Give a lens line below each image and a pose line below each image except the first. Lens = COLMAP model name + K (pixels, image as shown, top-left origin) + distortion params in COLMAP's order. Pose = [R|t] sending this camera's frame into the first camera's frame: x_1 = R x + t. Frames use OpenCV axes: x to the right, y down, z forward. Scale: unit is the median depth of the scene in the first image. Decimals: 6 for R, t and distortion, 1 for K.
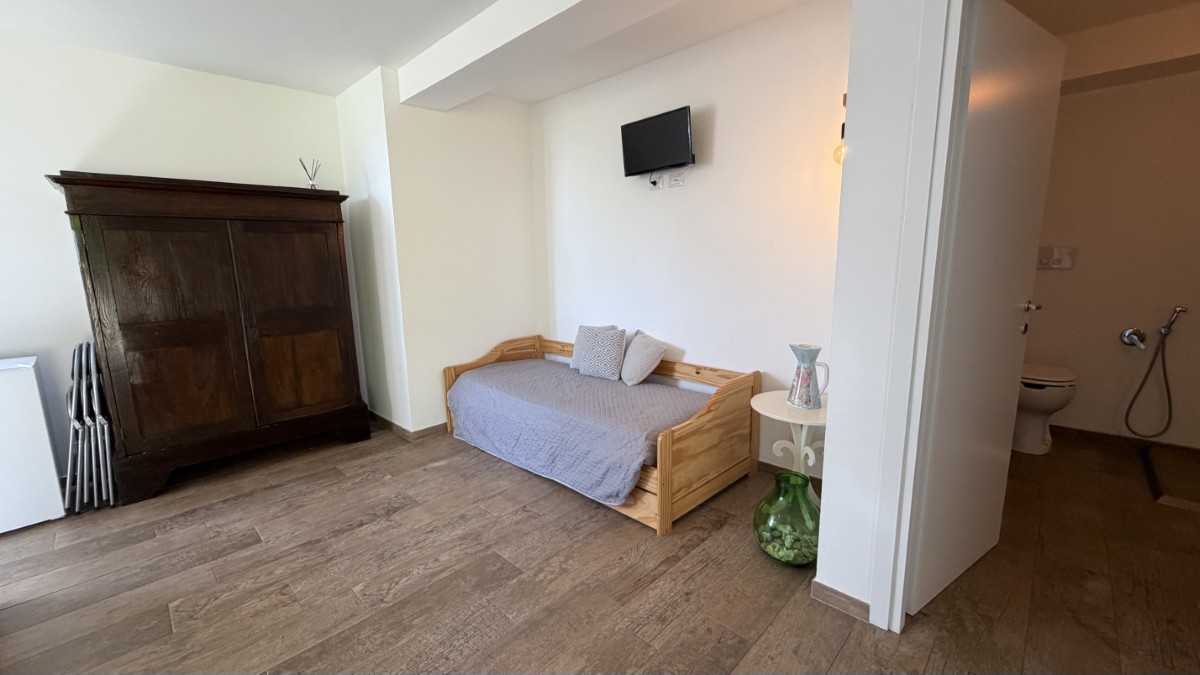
lens RADIAL K [[479.5, 0, 598.8], [0, 479.5, 338.3], [0, 0, 1]] dist [0.000498, -0.000056]
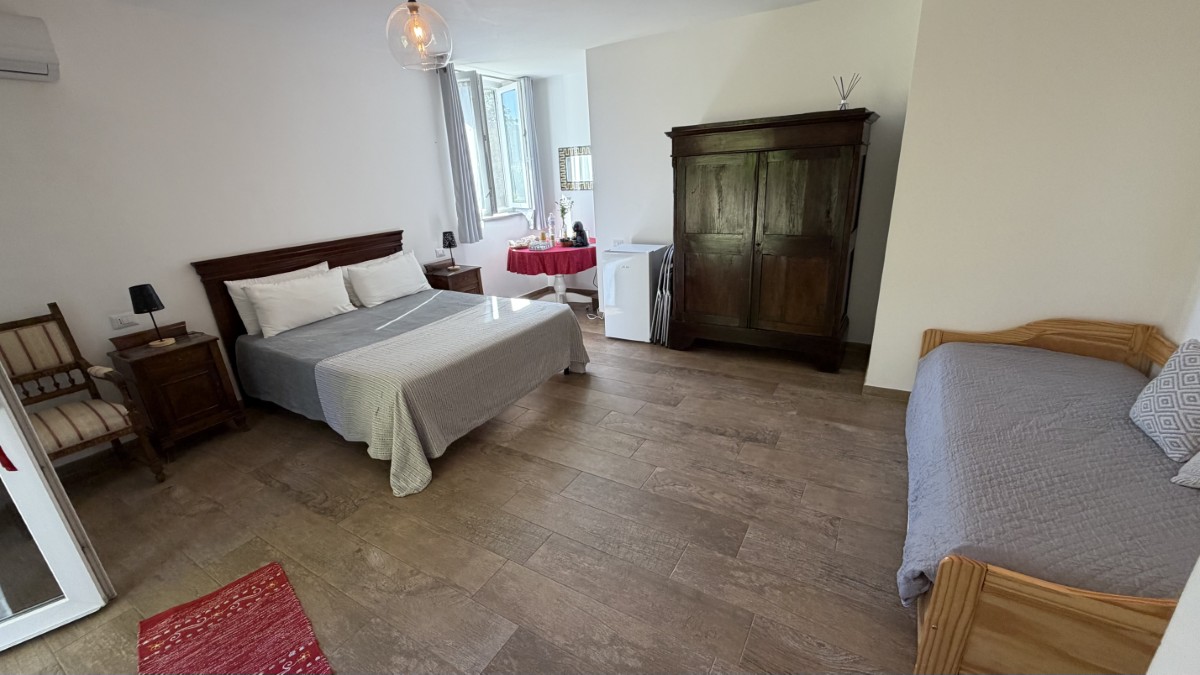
lens RADIAL K [[479.5, 0, 597.3], [0, 479.5, 339.6], [0, 0, 1]] dist [0.000498, -0.000056]
pose [[0.230718, 0.329780, -0.915432, 0.410269], [-0.116388, 0.943413, 0.310526, -0.150271], [0.966035, 0.034901, 0.256044, 0.379262]]
